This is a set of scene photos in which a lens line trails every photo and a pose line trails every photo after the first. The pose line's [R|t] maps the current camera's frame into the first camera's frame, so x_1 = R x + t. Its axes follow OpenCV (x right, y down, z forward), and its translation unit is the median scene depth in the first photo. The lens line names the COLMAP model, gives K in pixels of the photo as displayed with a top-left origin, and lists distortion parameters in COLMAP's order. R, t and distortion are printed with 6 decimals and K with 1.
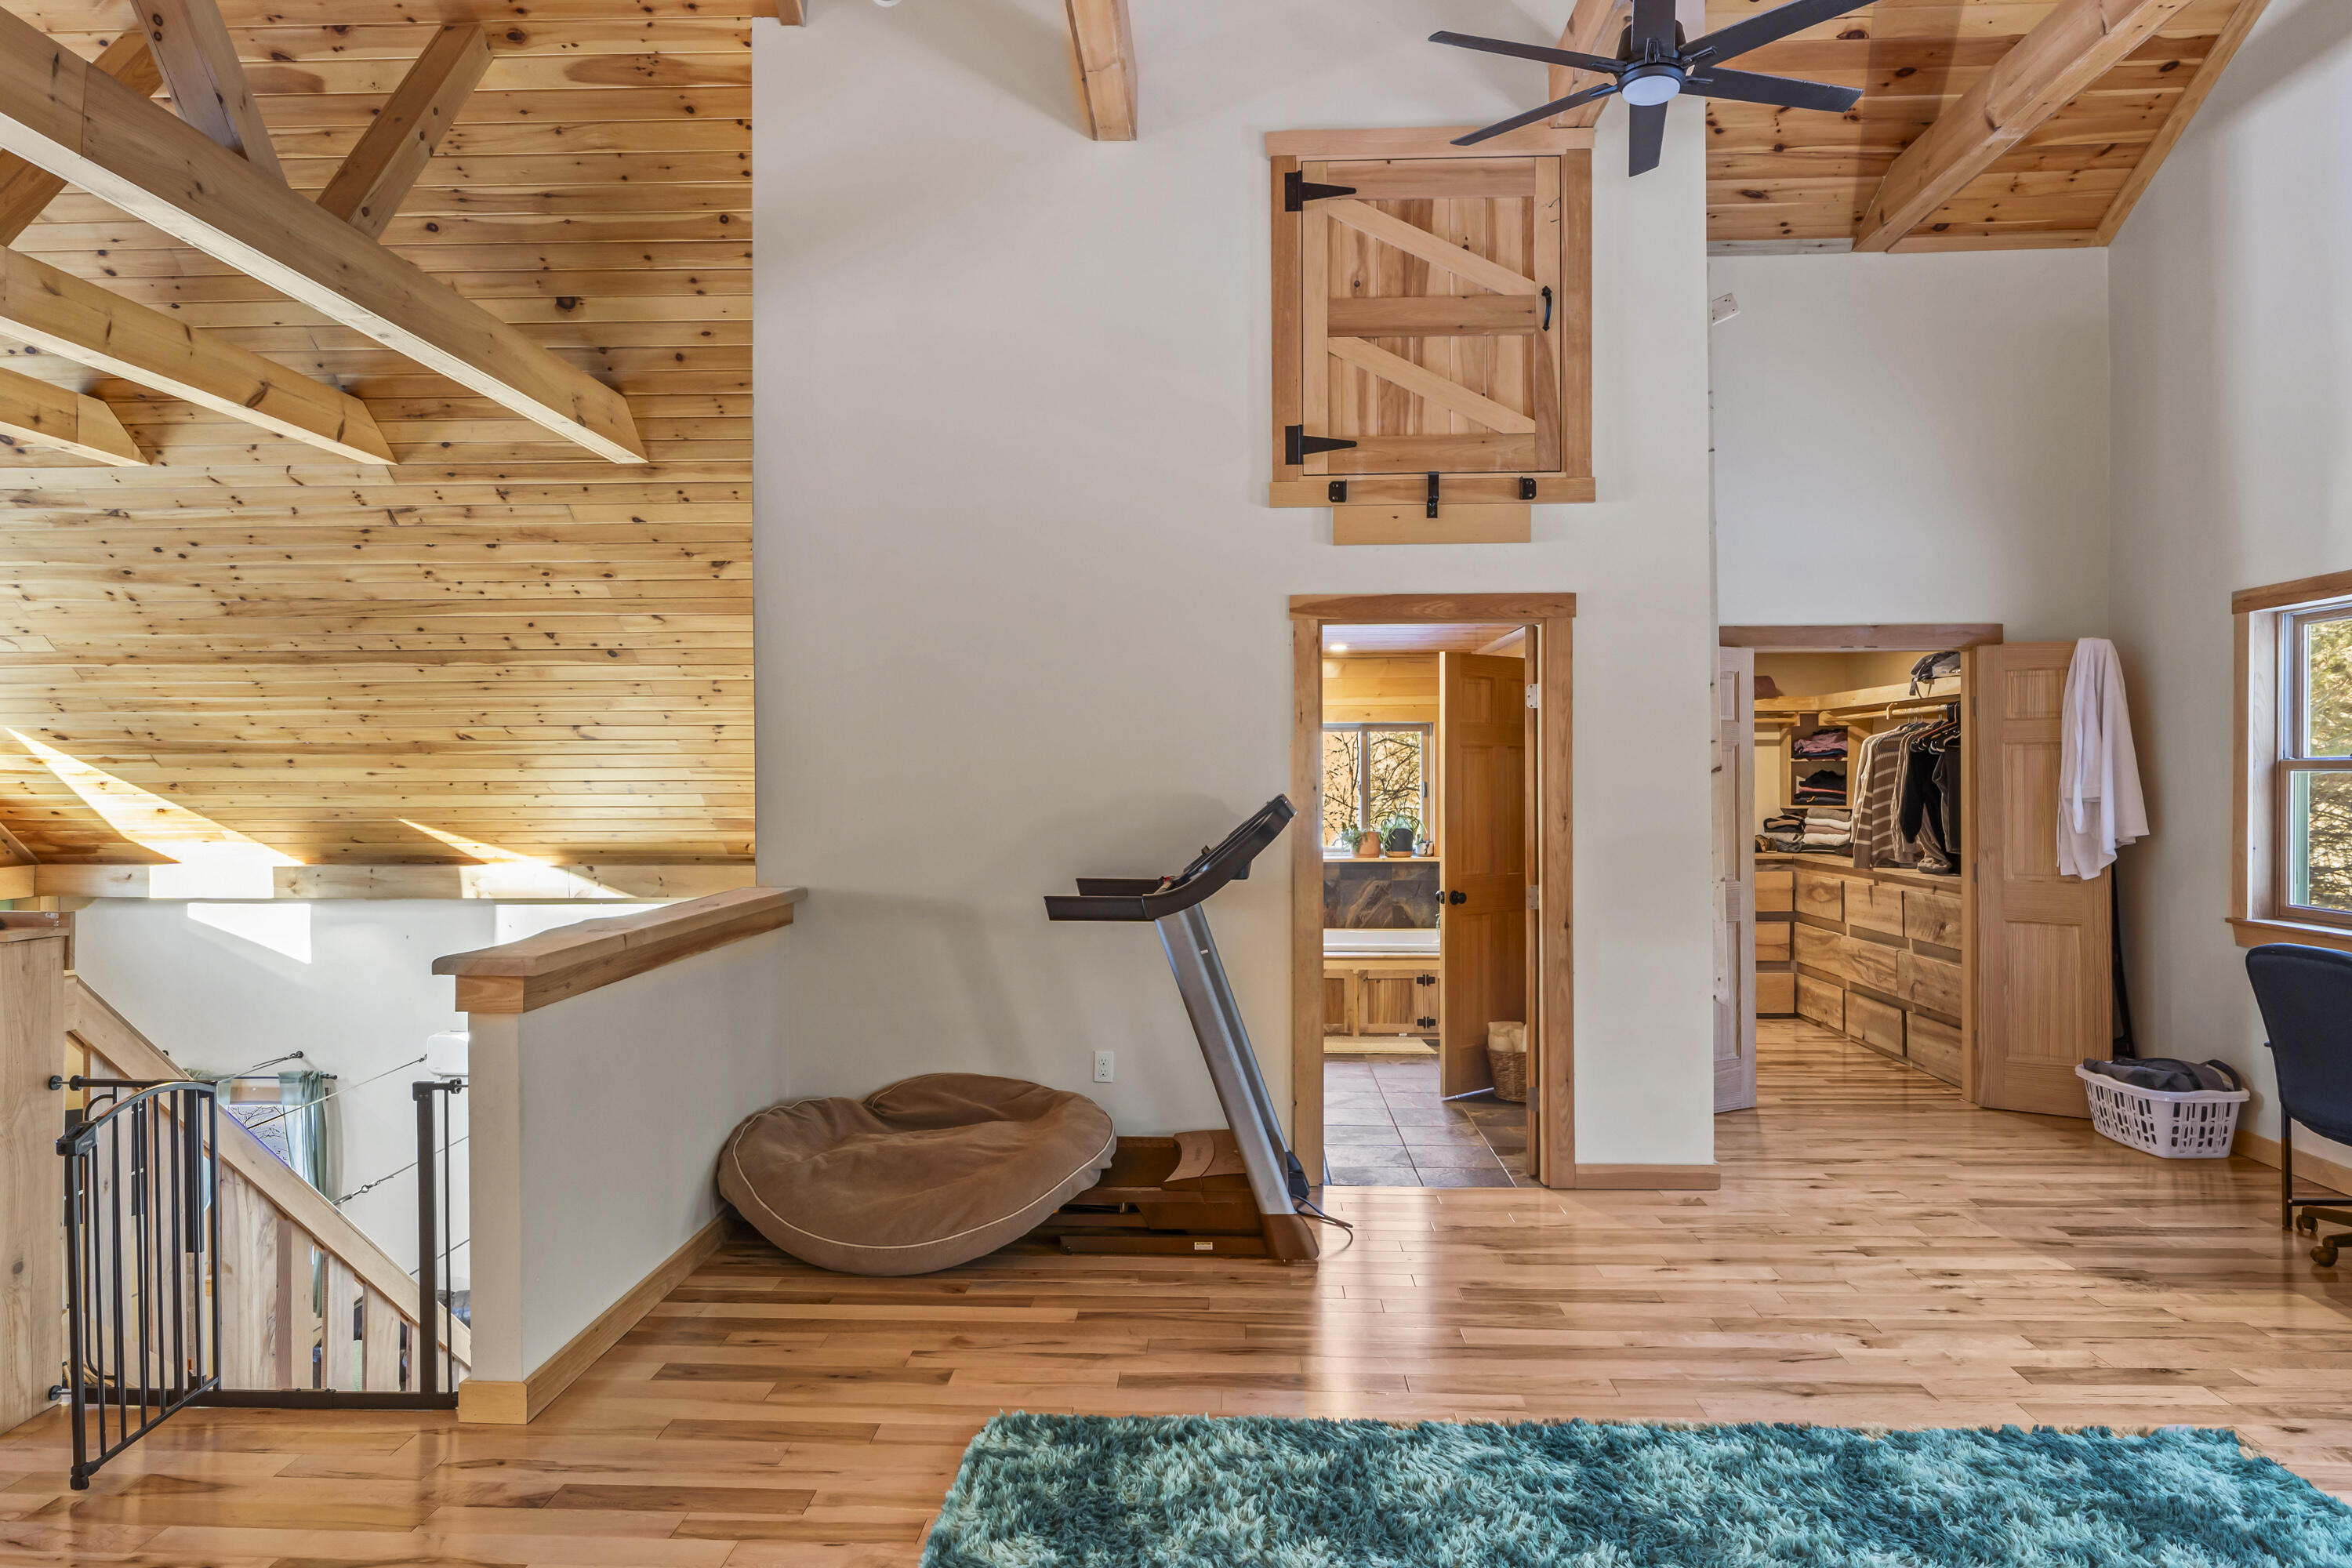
lens RADIAL K [[1516.0, 0, 1144.9], [0, 1516.0, 785.4], [0, 0, 1]] dist [0.000170, -0.001747]
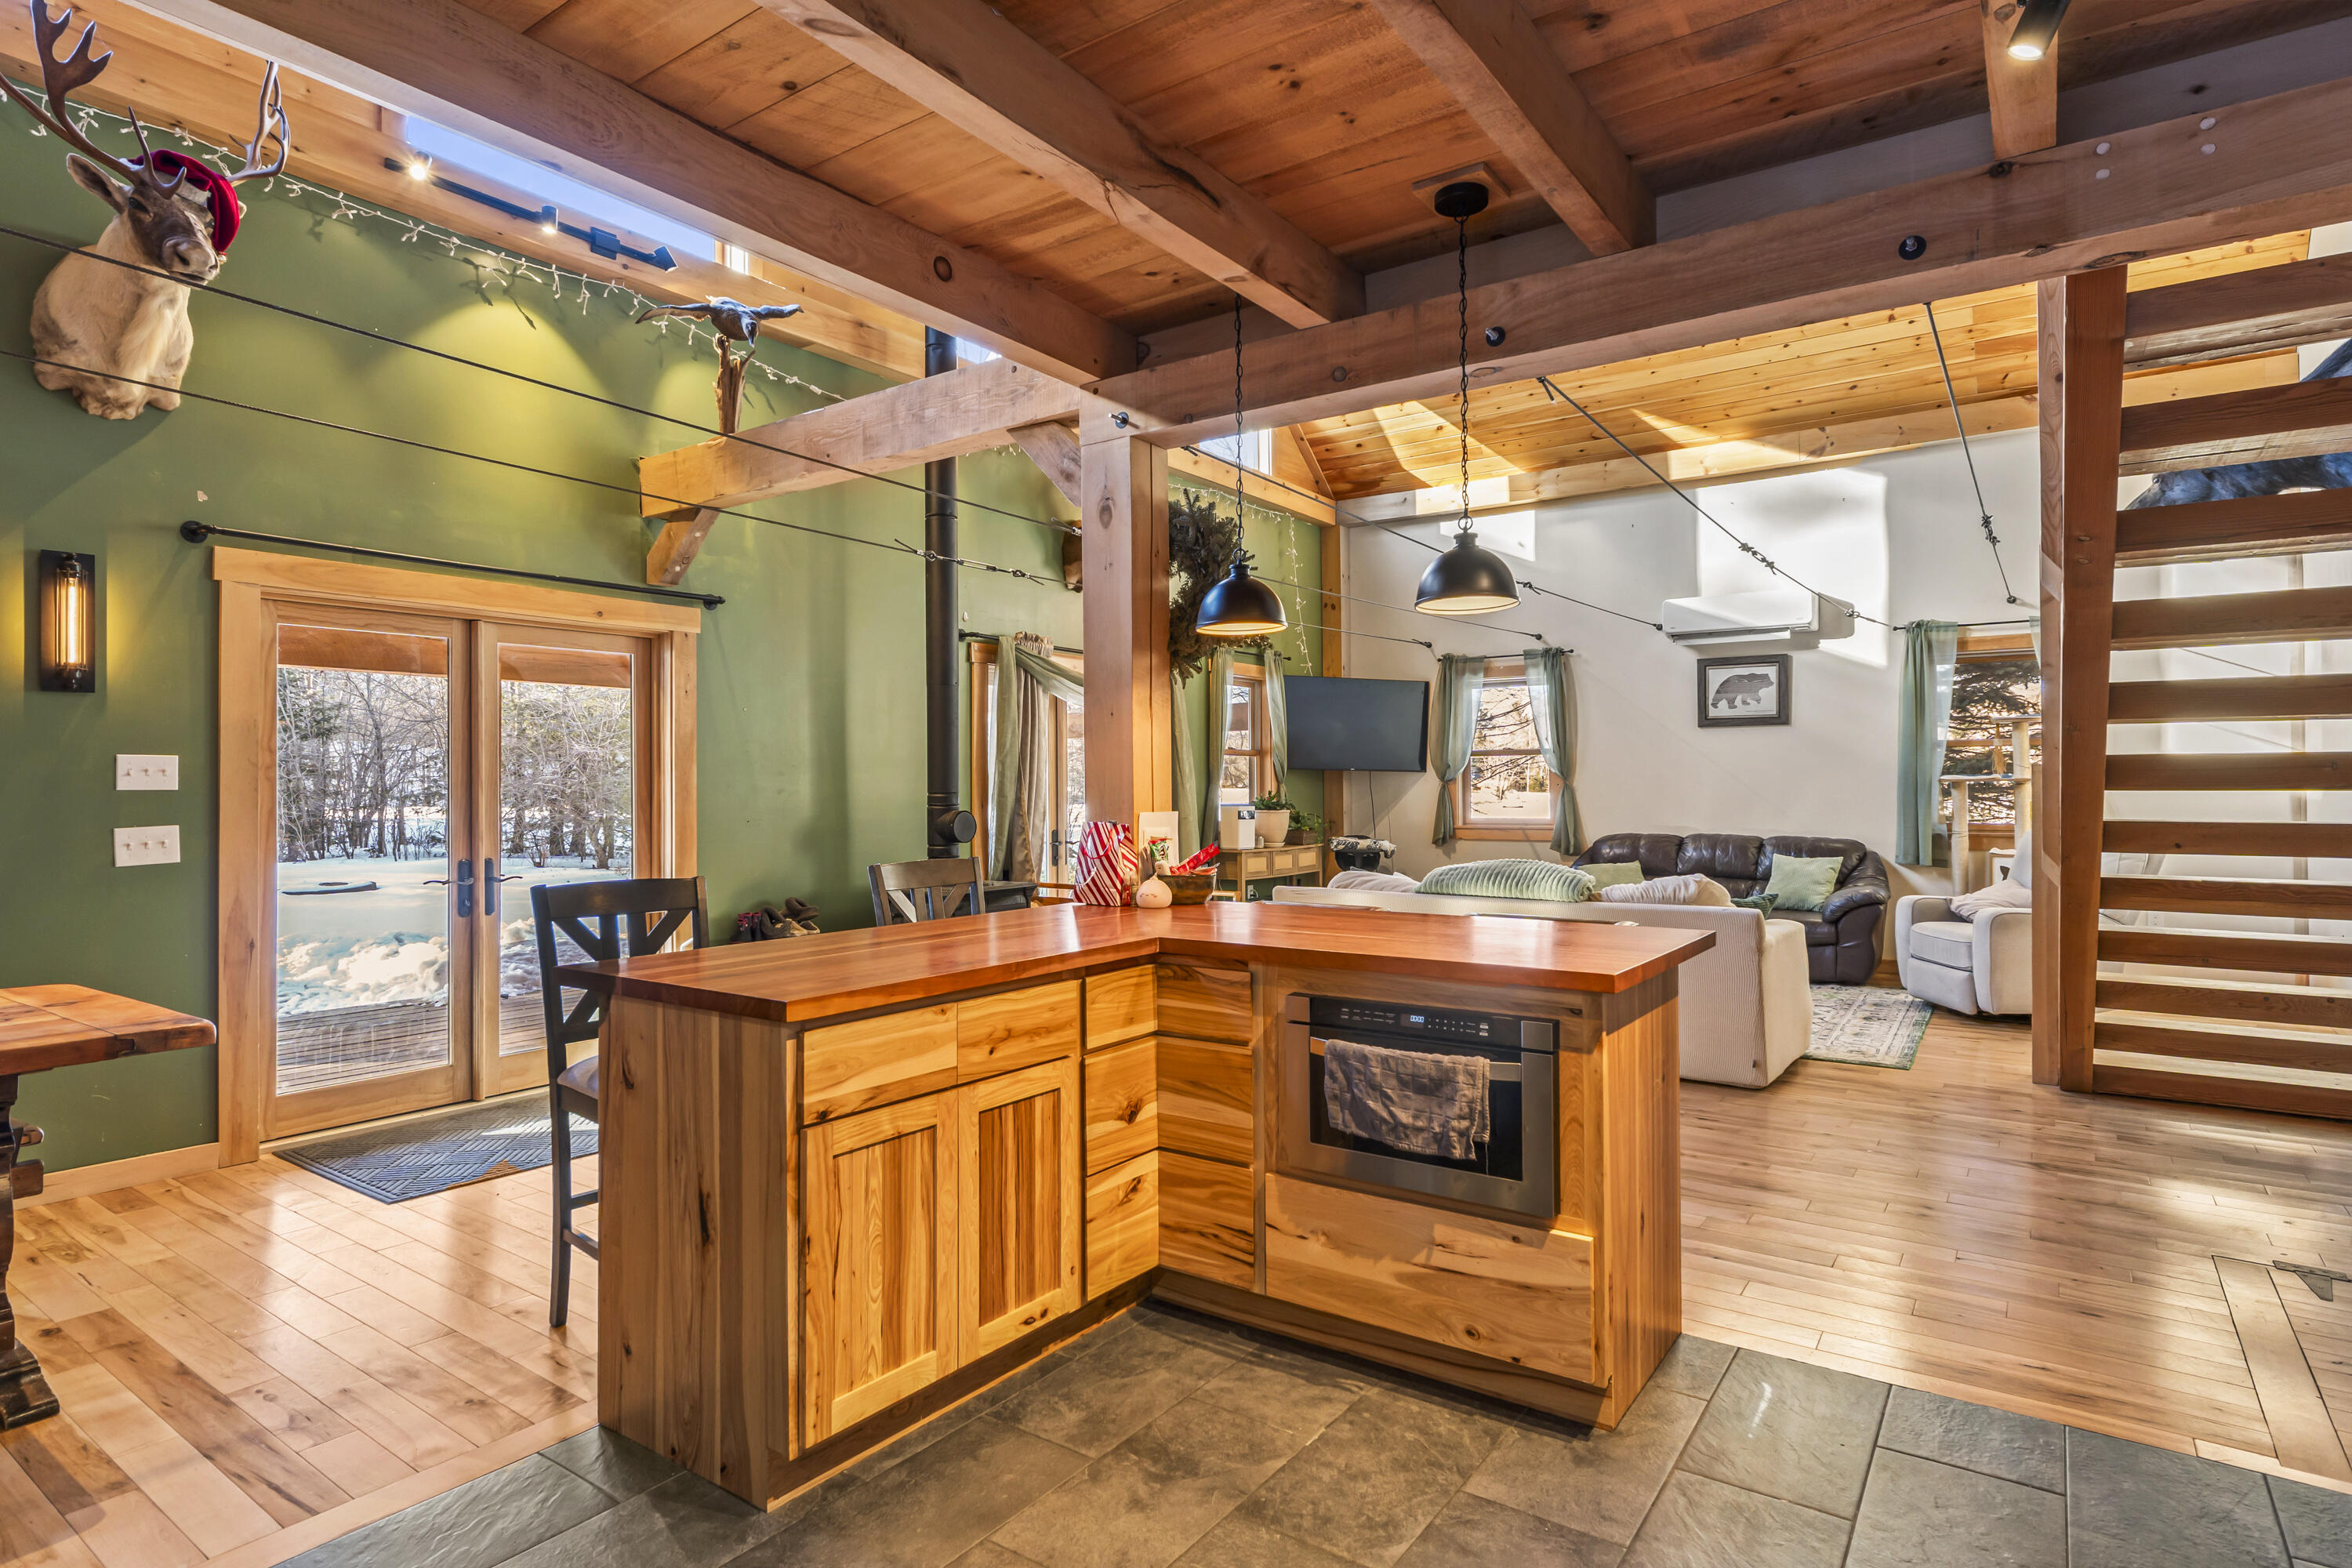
lens RADIAL K [[1213.4, 0, 1180.1], [0, 1213.4, 771.1], [0, 0, 1]] dist [-0.007941, 0.000134]
pose [[0.841781, -0.013202, -0.539658, -0.541520], [0.006537, 0.999877, -0.014264, 0.556342], [0.539780, 0.008479, 0.841763, 0.108487]]
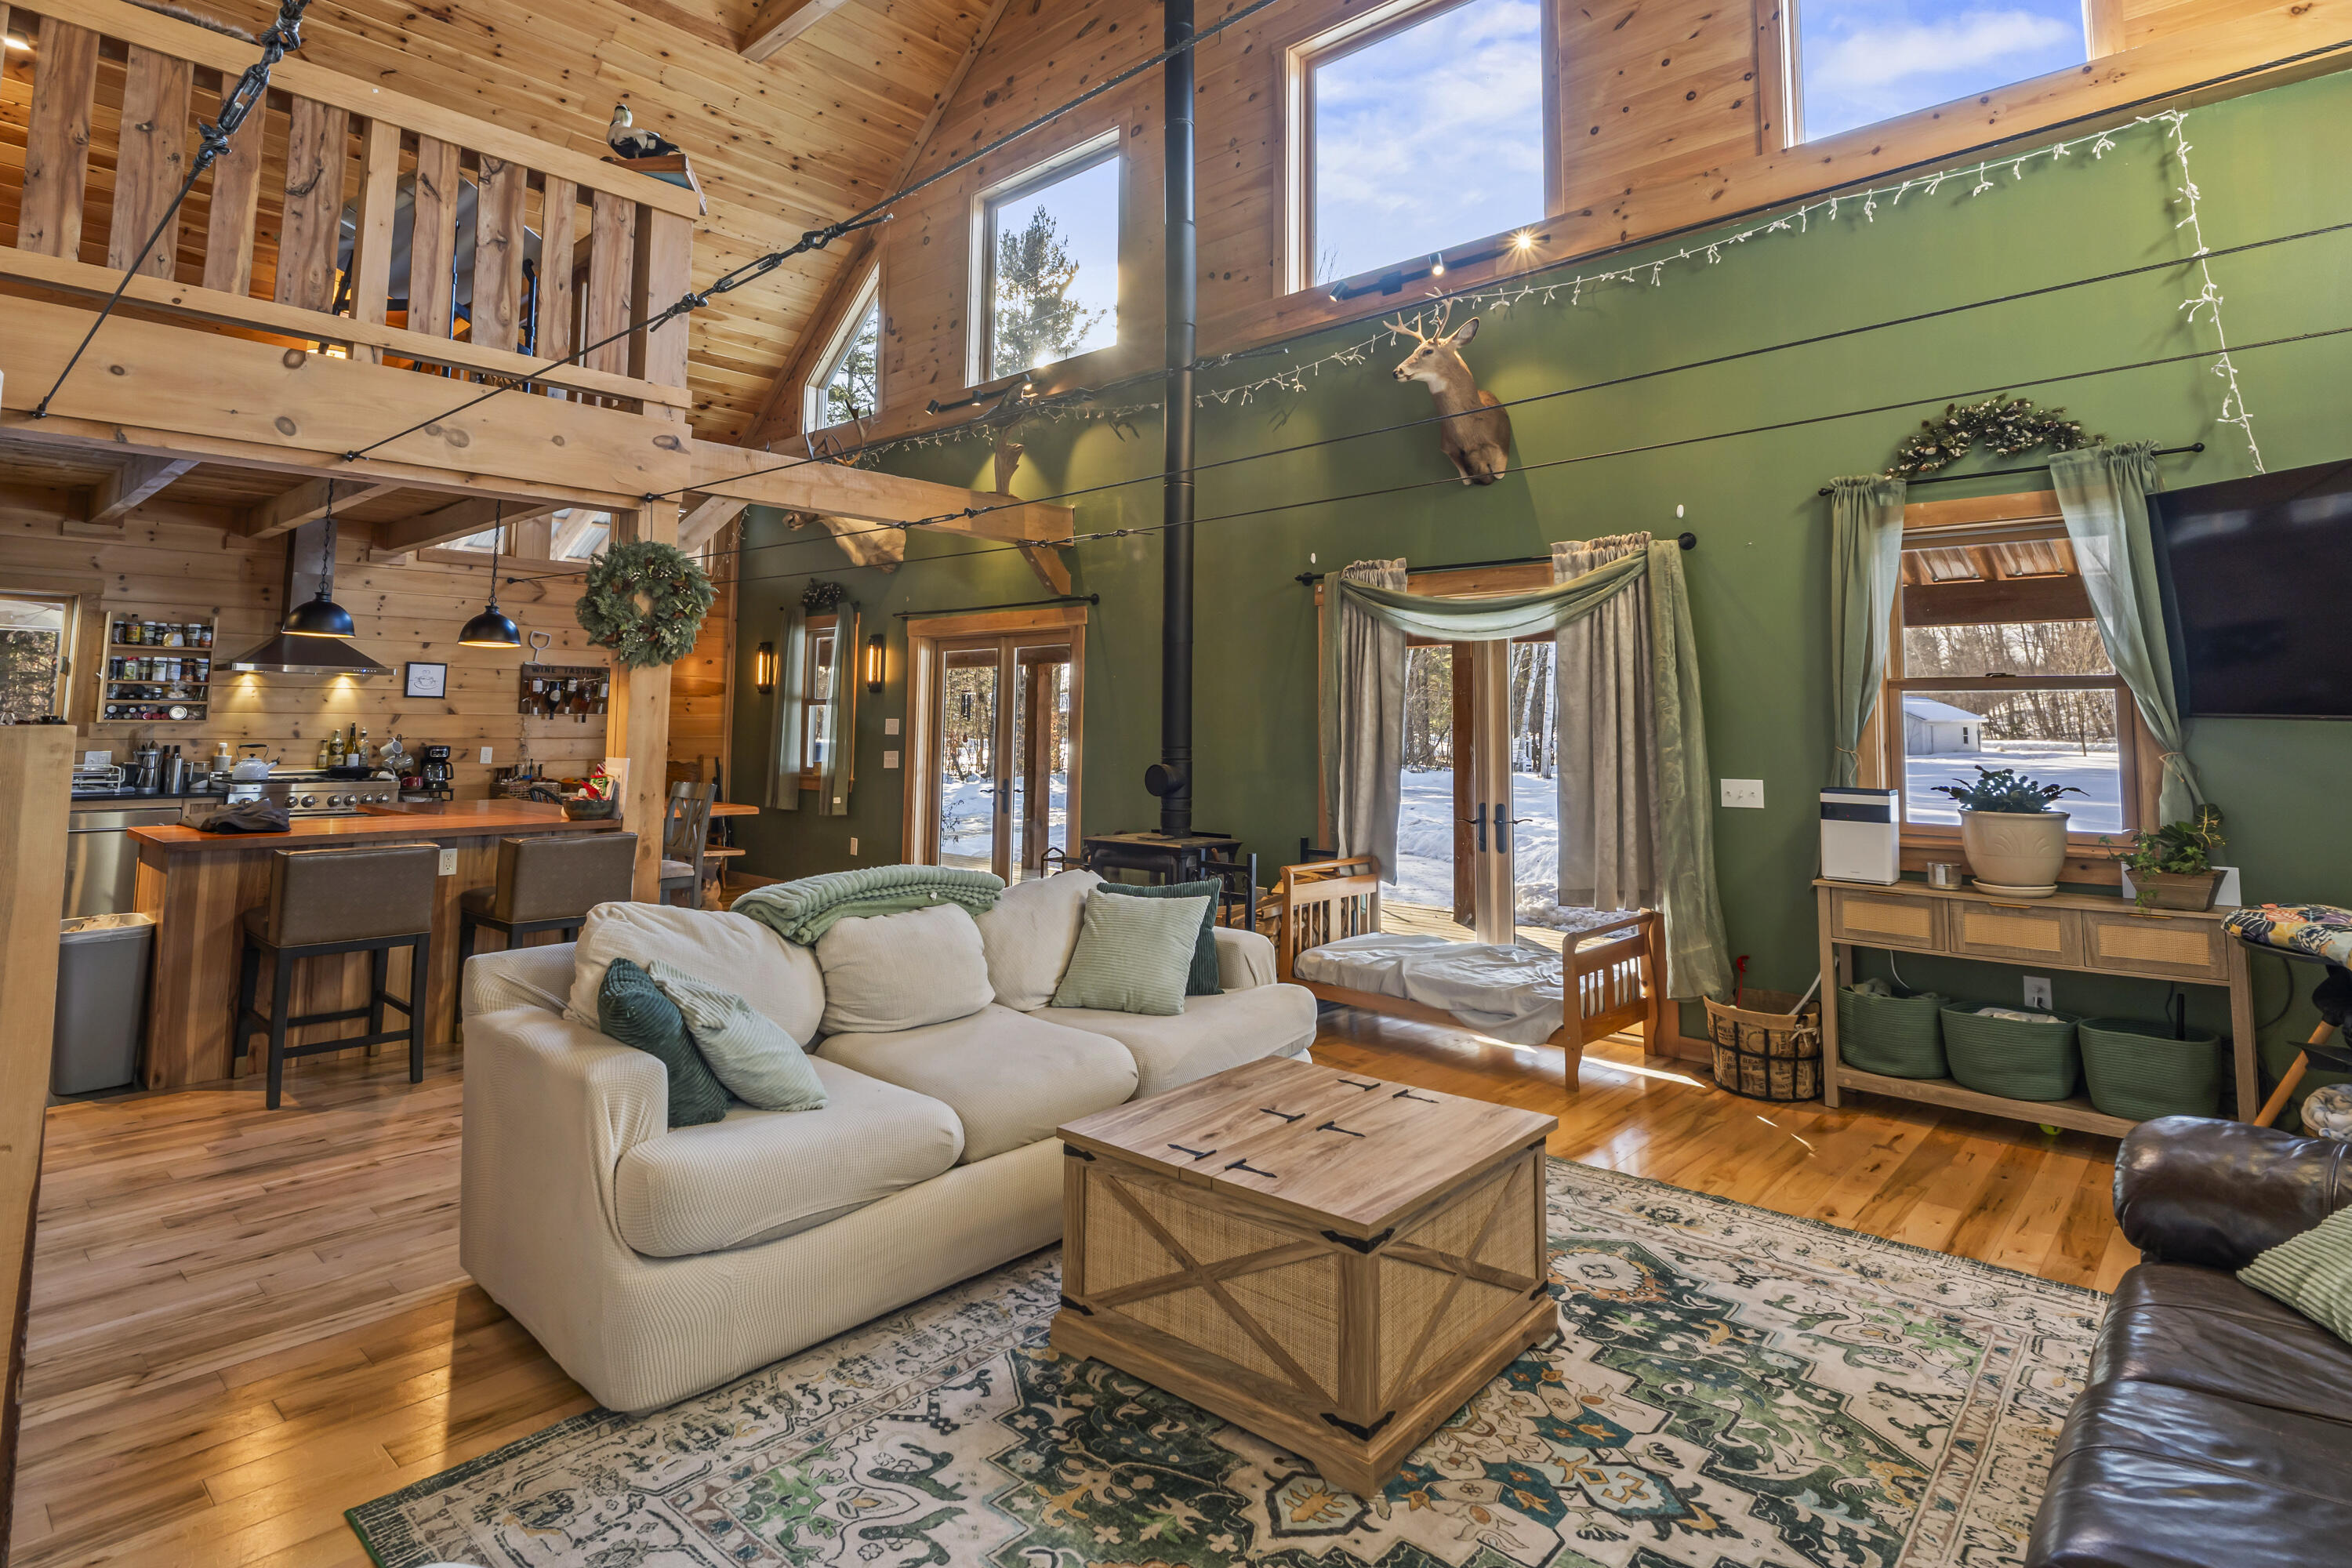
lens RADIAL K [[1211.1, 0, 1180.9], [0, 1211.1, 607.5], [0, 0, 1]] dist [0.000238, -0.002306]
pose [[-0.627457, -0.081703, -0.774353, -0.419242], [-0.009107, 0.995182, -0.097623, 0.538787], [0.778598, -0.054203, -0.625178, 1.720472]]
